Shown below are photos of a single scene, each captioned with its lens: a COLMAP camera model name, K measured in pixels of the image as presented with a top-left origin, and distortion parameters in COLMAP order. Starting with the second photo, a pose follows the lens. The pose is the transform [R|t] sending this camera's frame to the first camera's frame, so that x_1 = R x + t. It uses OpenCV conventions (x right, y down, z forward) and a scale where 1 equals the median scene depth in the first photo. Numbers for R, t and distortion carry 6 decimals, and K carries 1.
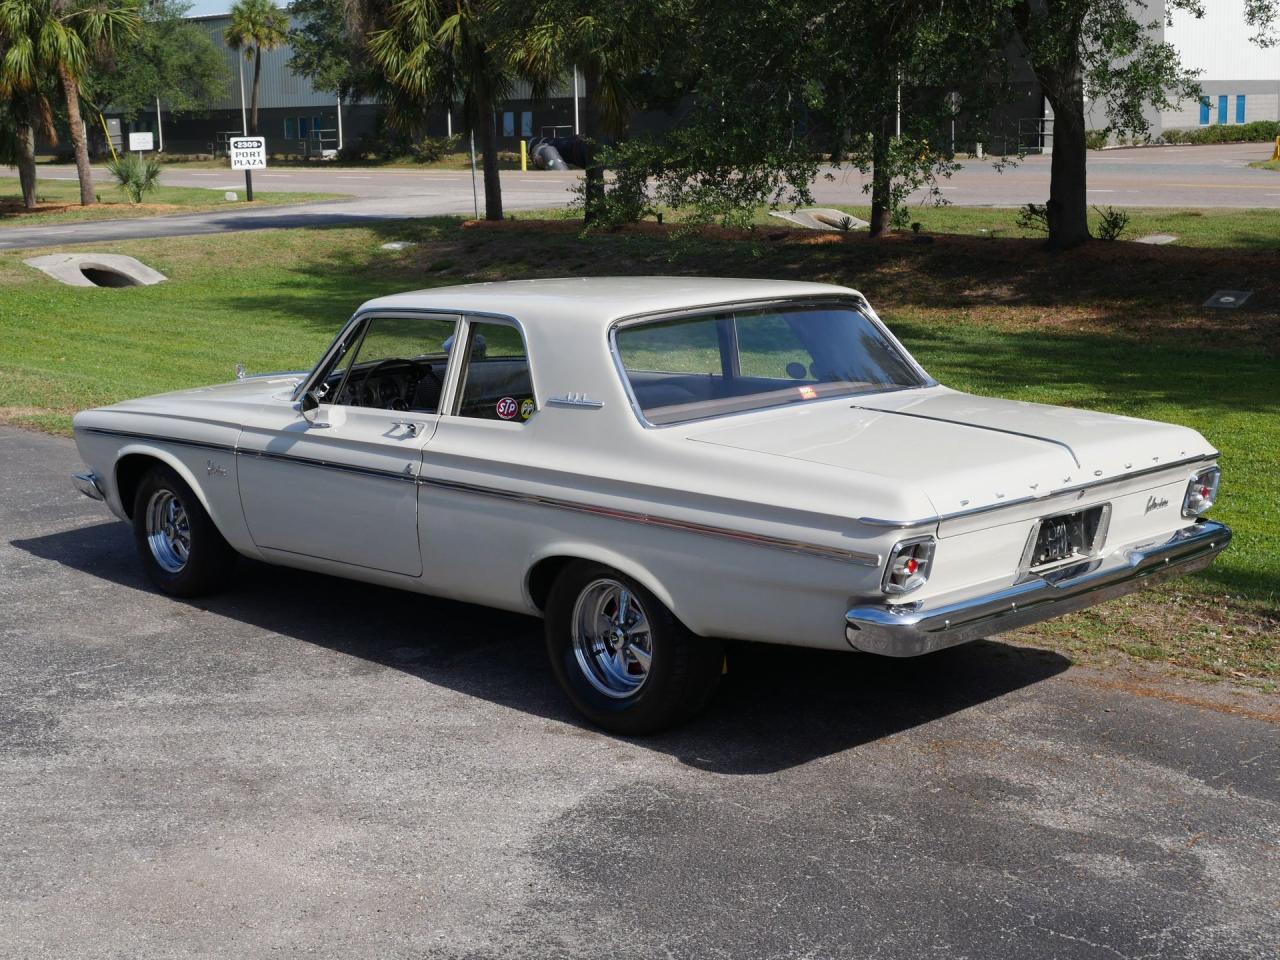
lens RADIAL K [[1918.8, 0, 640.6], [0, 1918.8, 517.9], [0, 0, 1]] dist [-0.042293, 0.158854]
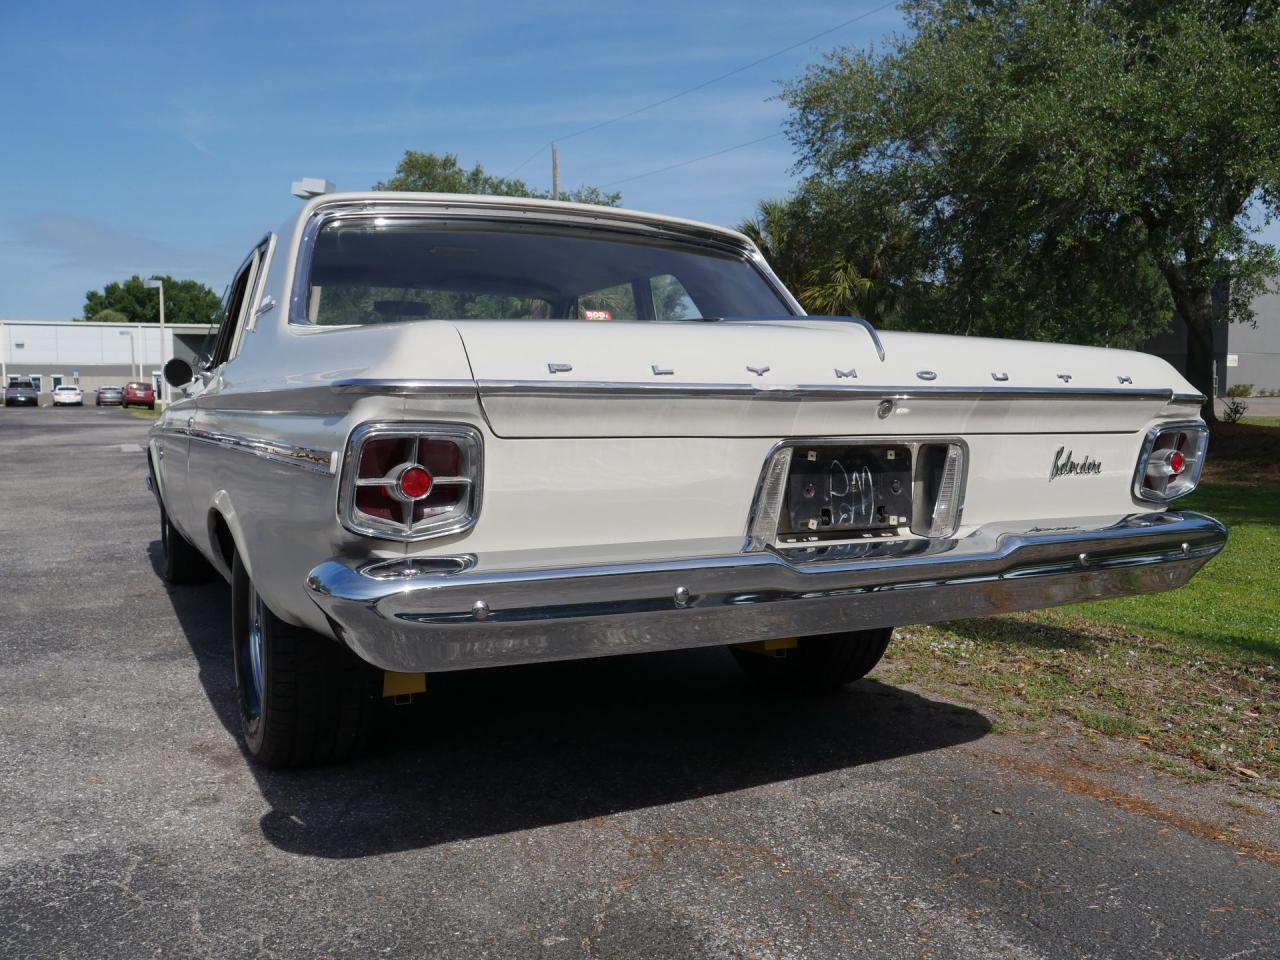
lens RADIAL K [[1106.4, 0, 640.0], [0, 1106.4, 480.0], [0, 0, 1]] dist [-0.025071, 0.003247]
pose [[0.961568, 0.039412, -0.271723, 0.173137], [-0.071698, 0.991350, -0.109934, 0.032659], [0.265039, 0.125191, 0.956076, 0.476520]]
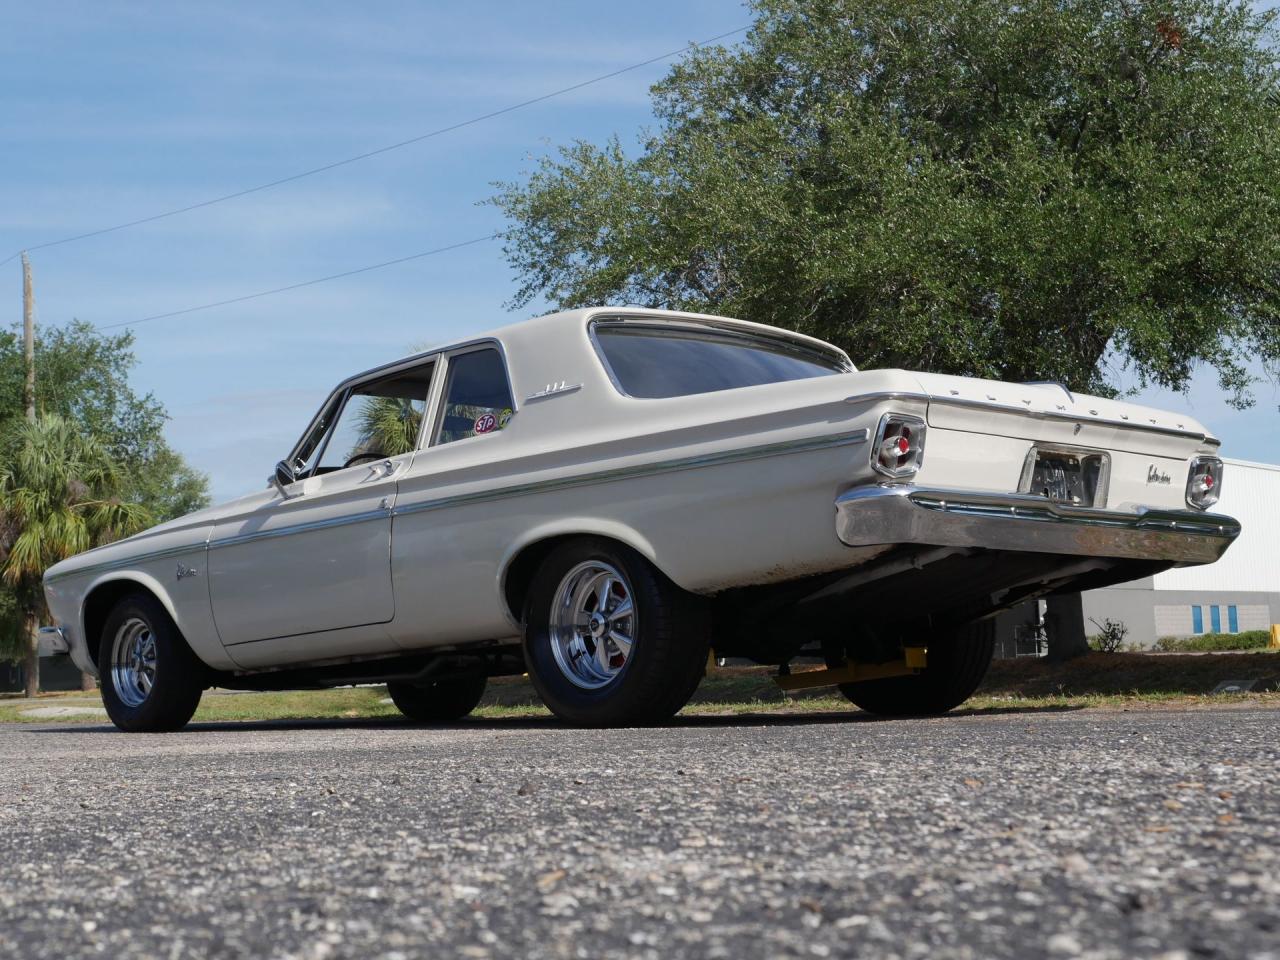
lens RADIAL K [[1927.4, 0, 640.0], [0, 1927.4, 480.0], [0, 0, 1]] dist [-0.022866, -0.040002]
pose [[0.999948, -0.010188, -0.000348, 0.007225], [0.009623, 0.954637, -0.297617, 0.207199], [0.003365, 0.297598, 0.954685, 0.057846]]
